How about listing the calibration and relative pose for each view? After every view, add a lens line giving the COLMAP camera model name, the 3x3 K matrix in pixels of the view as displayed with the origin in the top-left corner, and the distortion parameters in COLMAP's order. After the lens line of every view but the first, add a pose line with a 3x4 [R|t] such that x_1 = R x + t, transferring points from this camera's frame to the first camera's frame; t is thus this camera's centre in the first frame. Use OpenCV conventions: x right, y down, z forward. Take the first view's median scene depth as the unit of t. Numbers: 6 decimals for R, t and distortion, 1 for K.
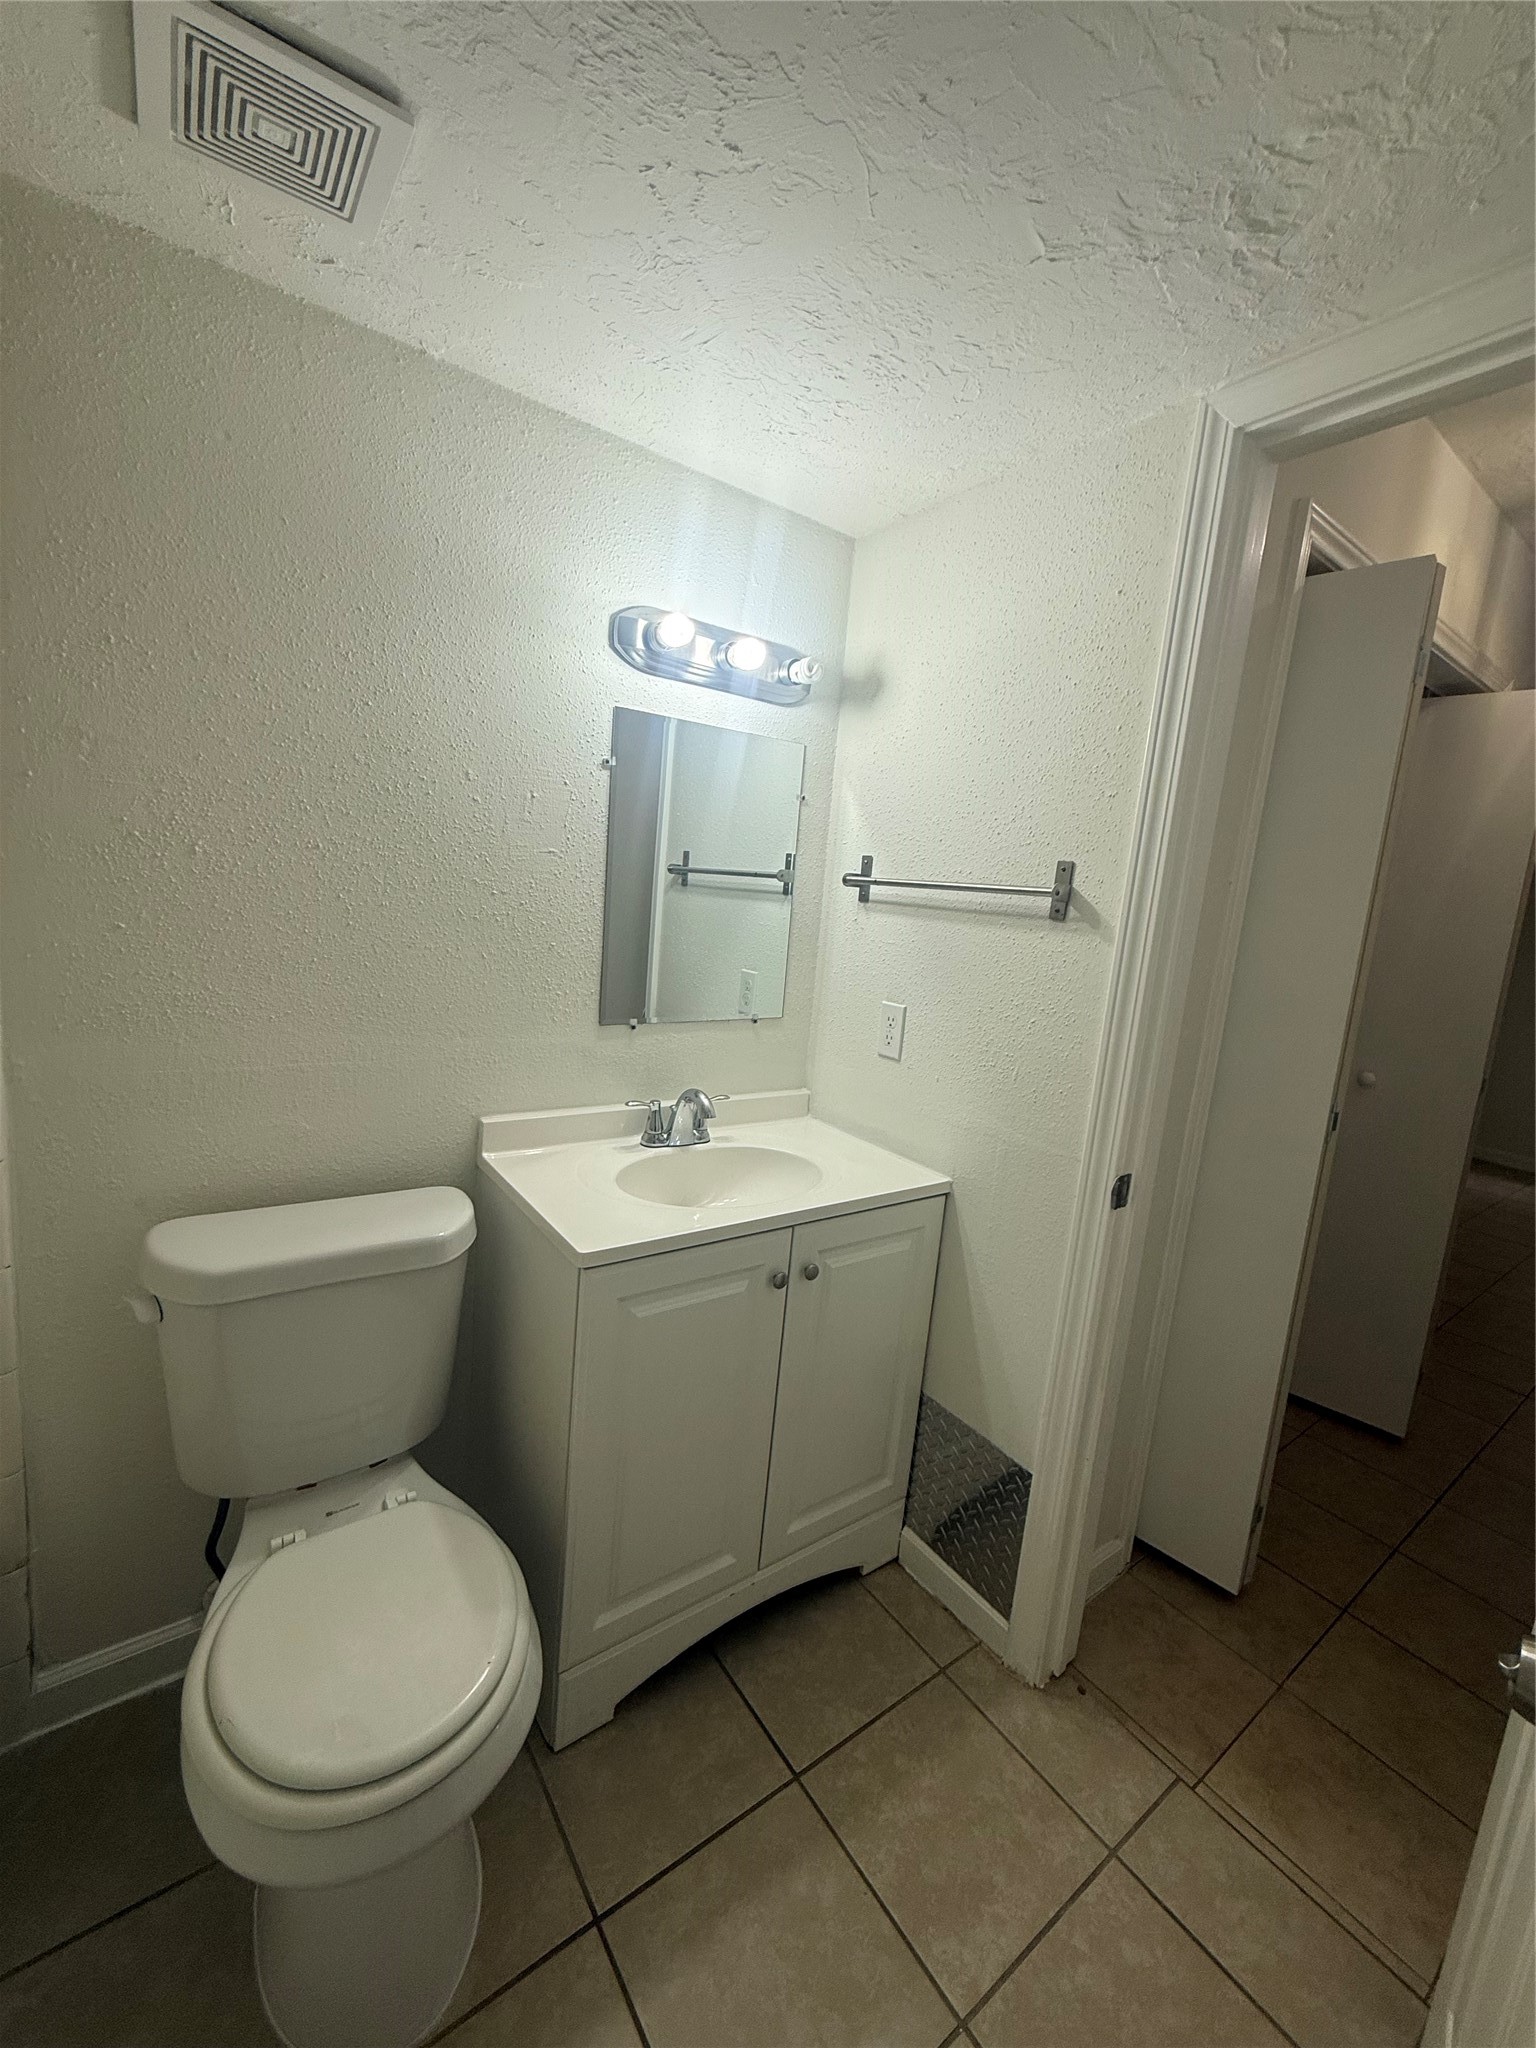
lens RADIAL K [[819.3, 0, 767.5], [0, 819.3, 1018.5], [0, 0, 1]] dist [0.000979, -0.000221]
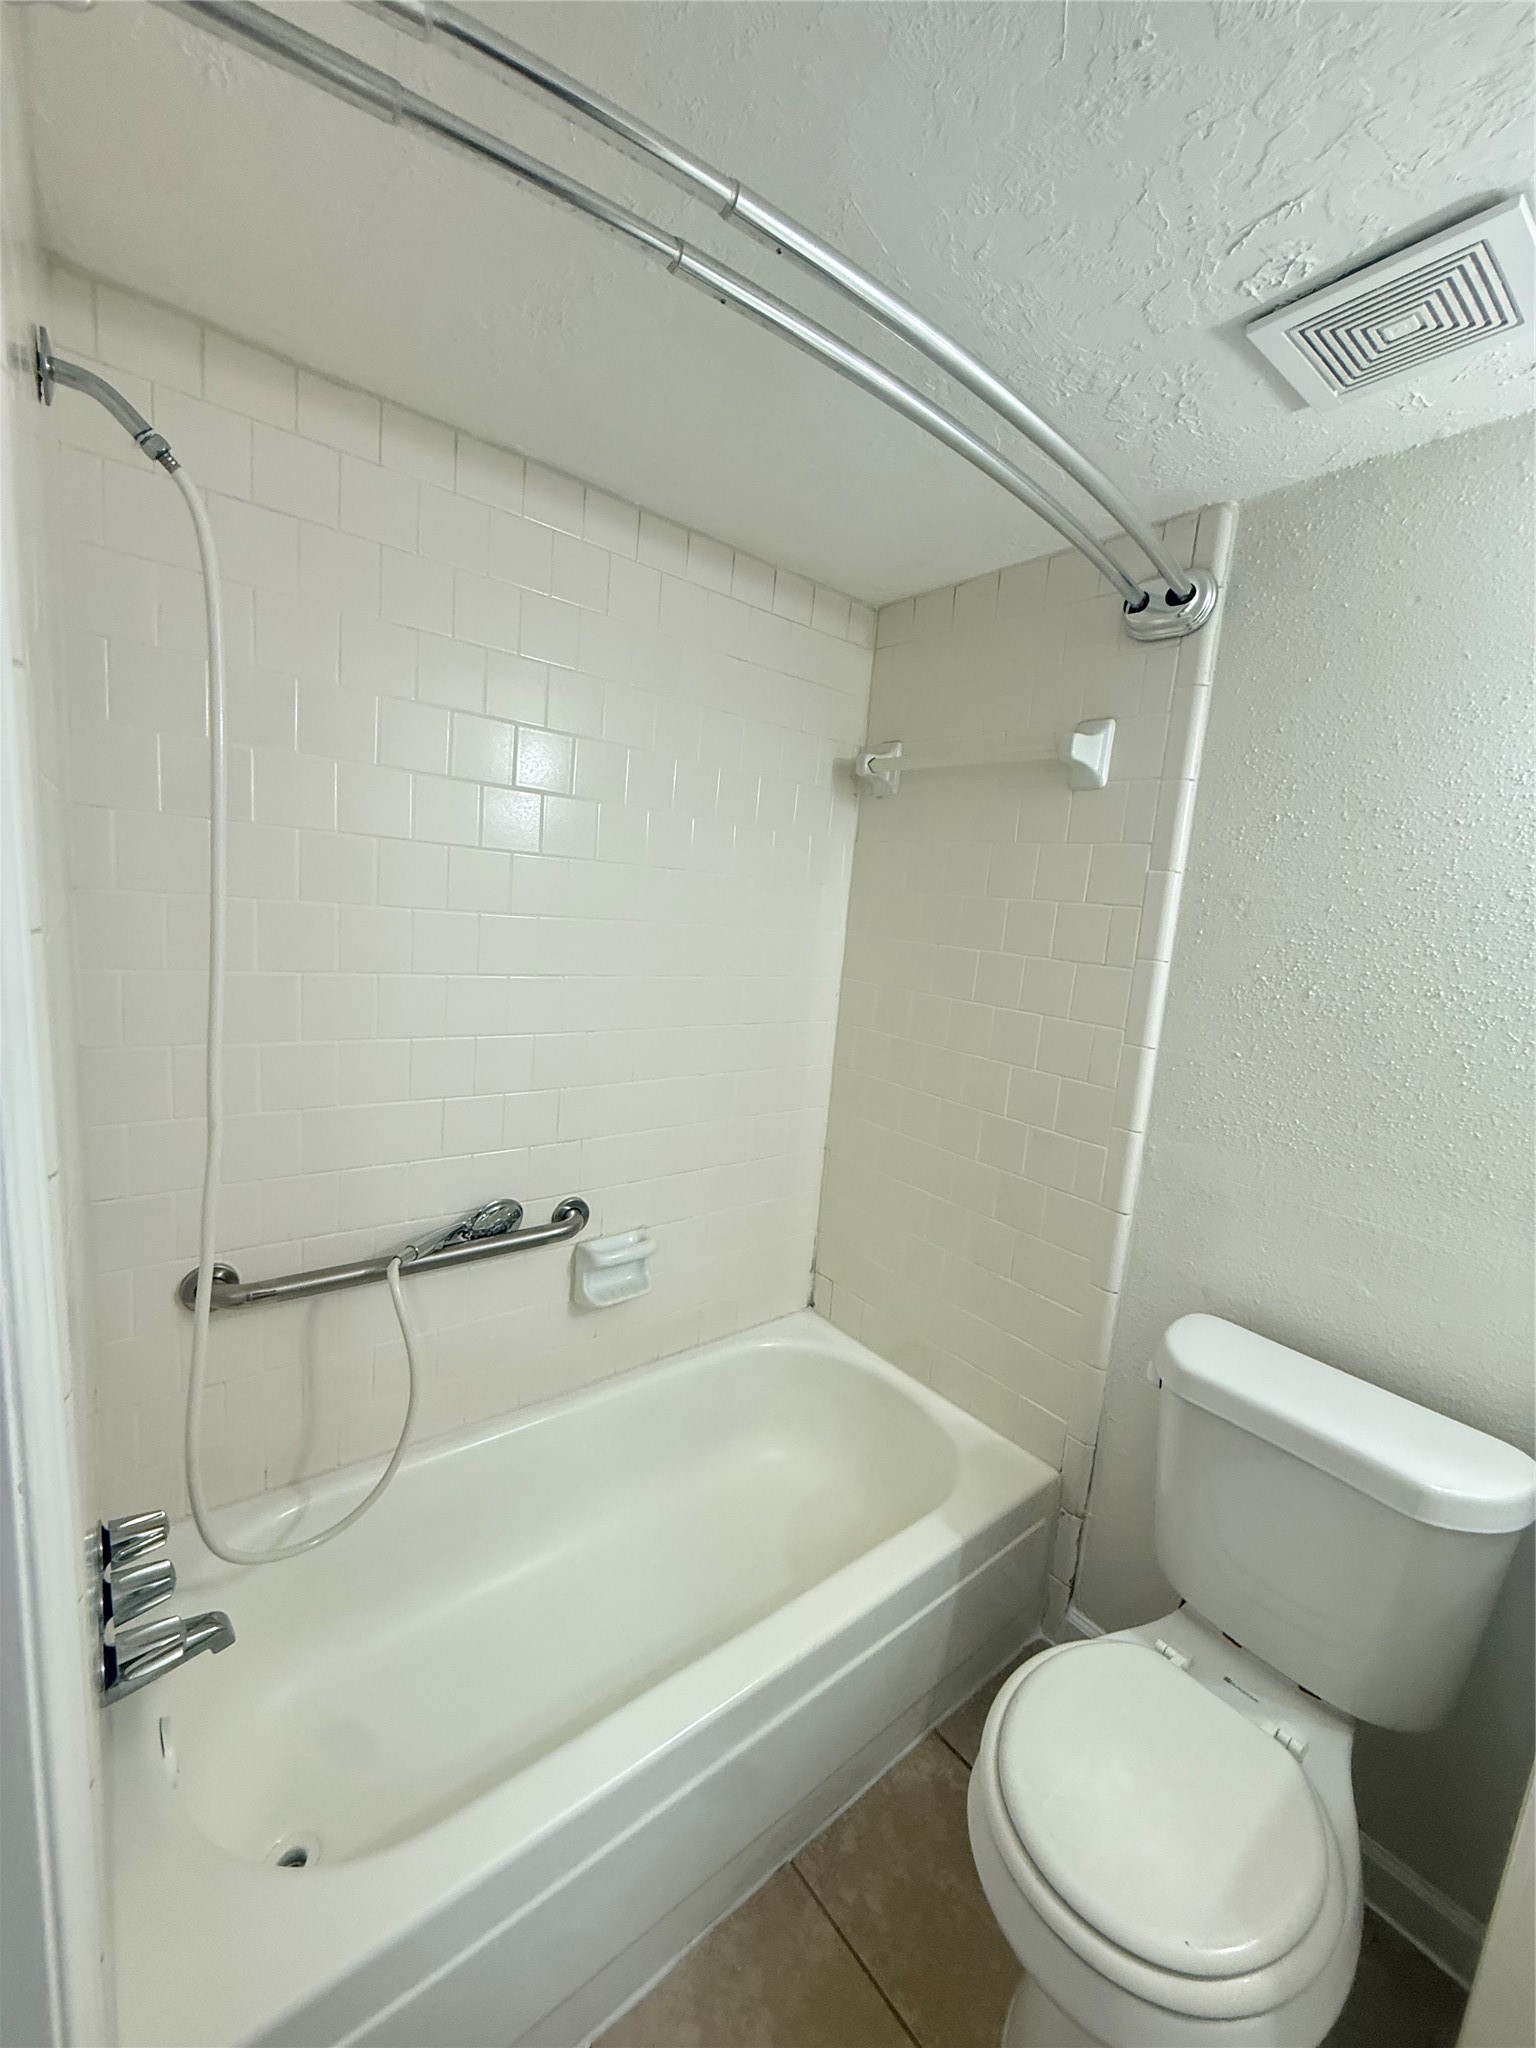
lens RADIAL K [[819.3, 0, 761.9], [0, 819.3, 1020.7], [0, 0, 1]] dist [0.000979, -0.000221]
pose [[0.054436, 0.067838, -0.996210, 0.365728], [-0.222145, 0.973509, 0.054154, -0.079058], [0.973493, 0.218355, 0.068064, 0.266922]]
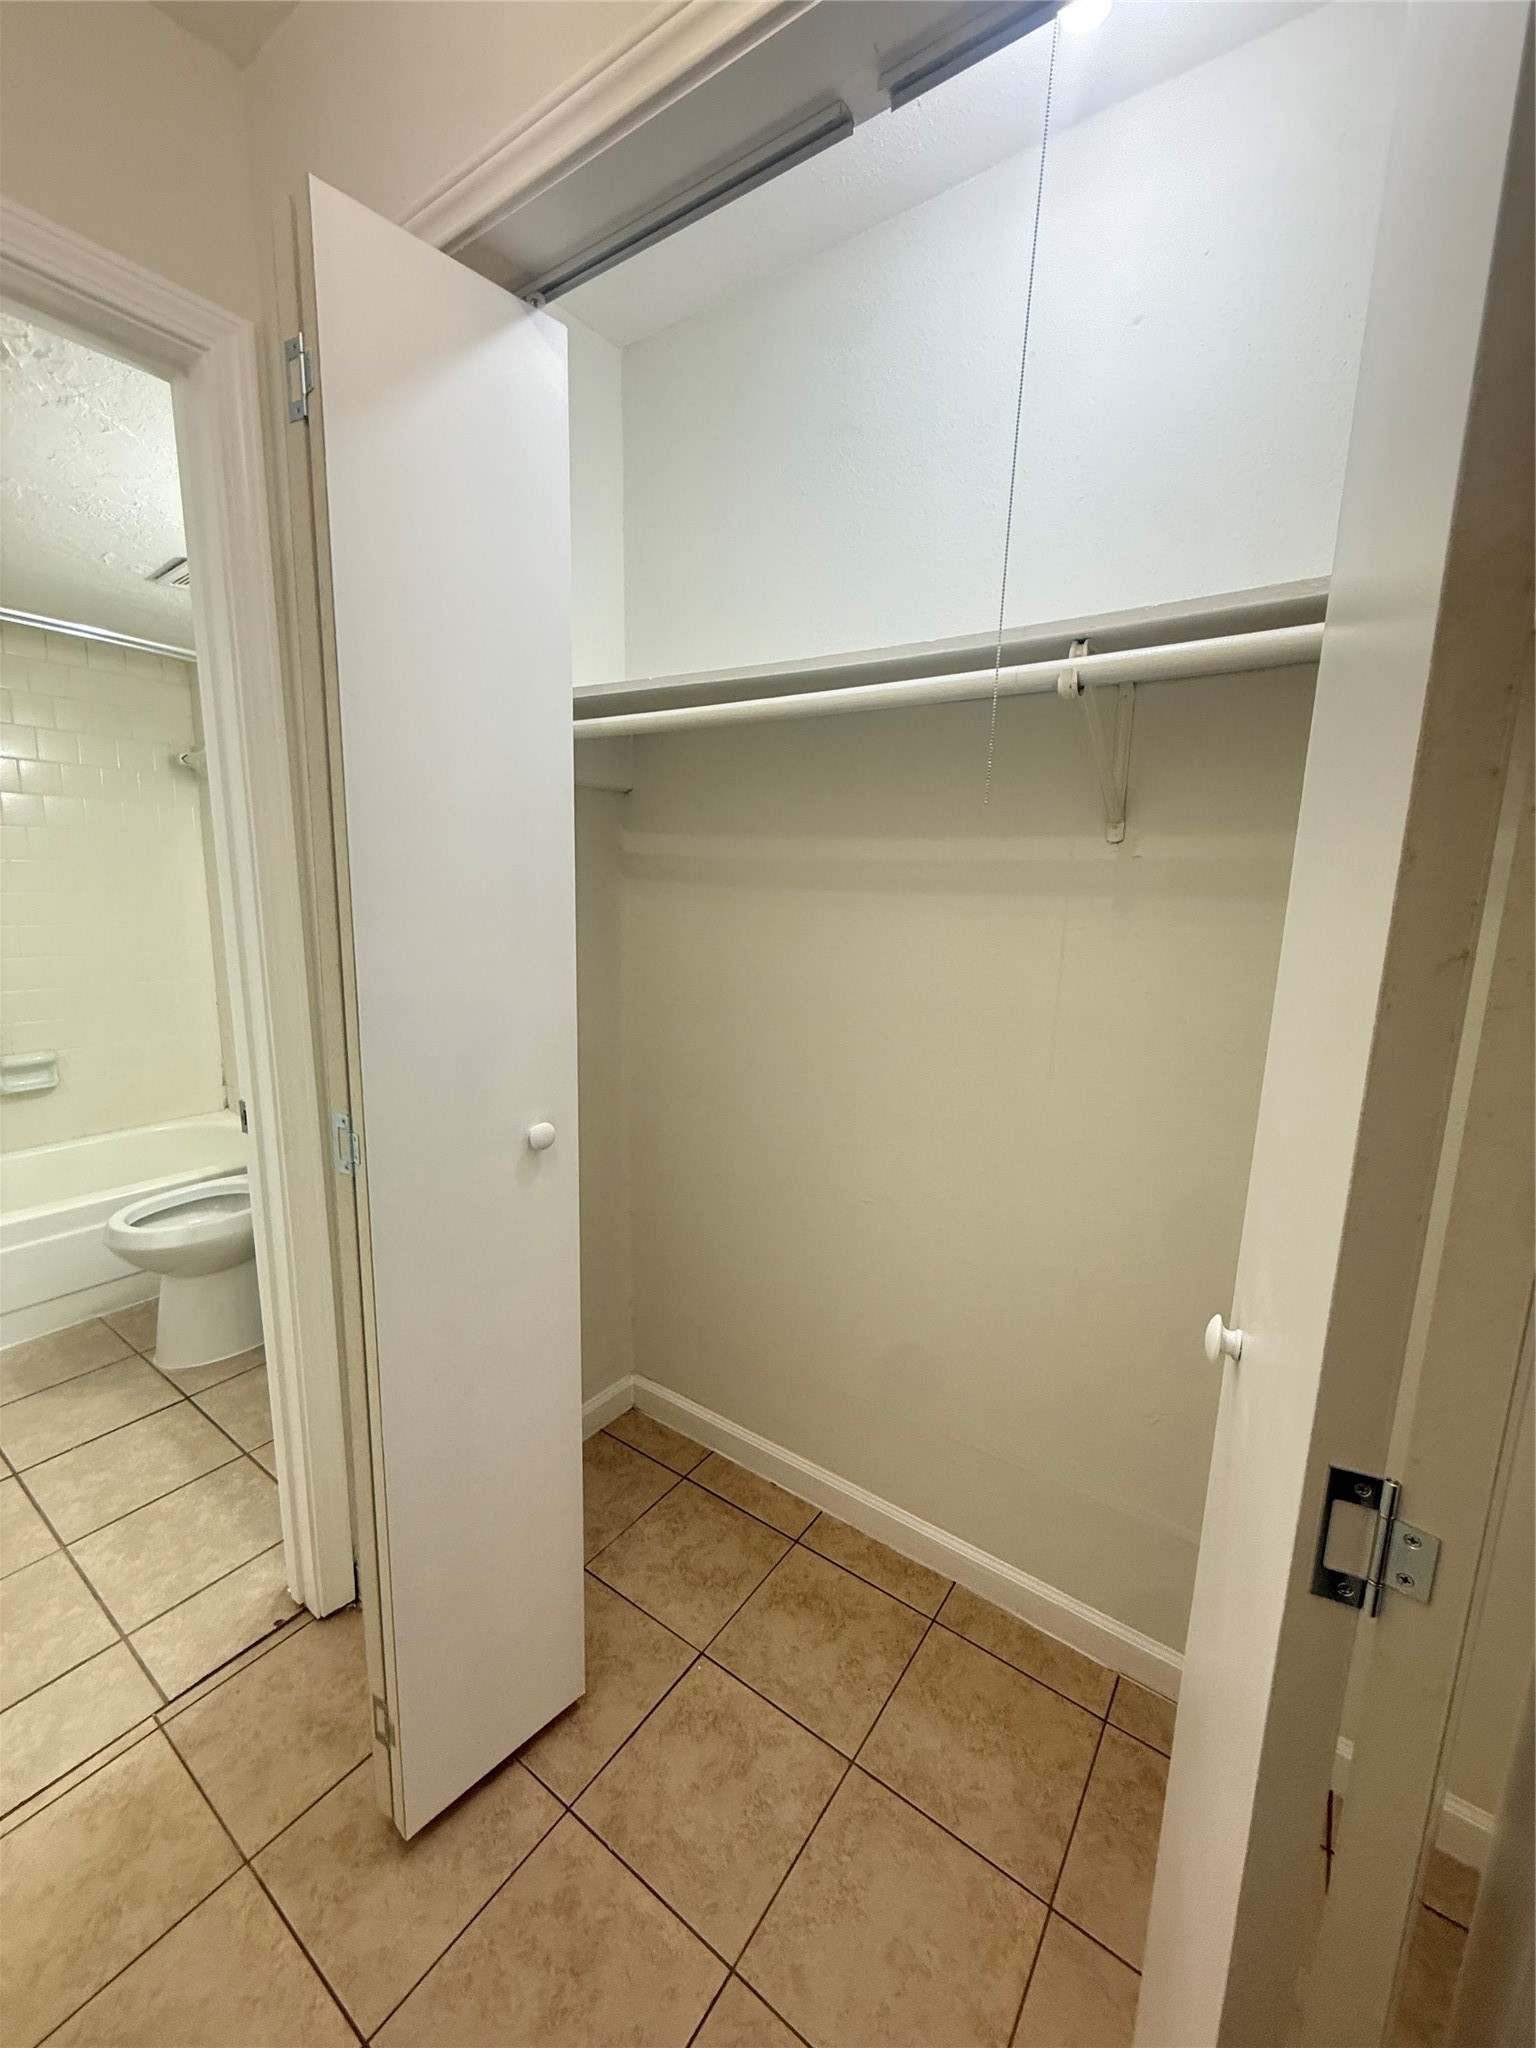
lens RADIAL K [[819.3, 0, 773.2], [0, 819.3, 1034.5], [0, 0, 1]] dist [0.000979, -0.000221]
pose [[0.307890, 0.088881, -0.947261, 1.724614], [-0.132512, 0.989929, 0.049814, -0.034613], [0.942149, 0.110186, 0.316567, 1.384130]]
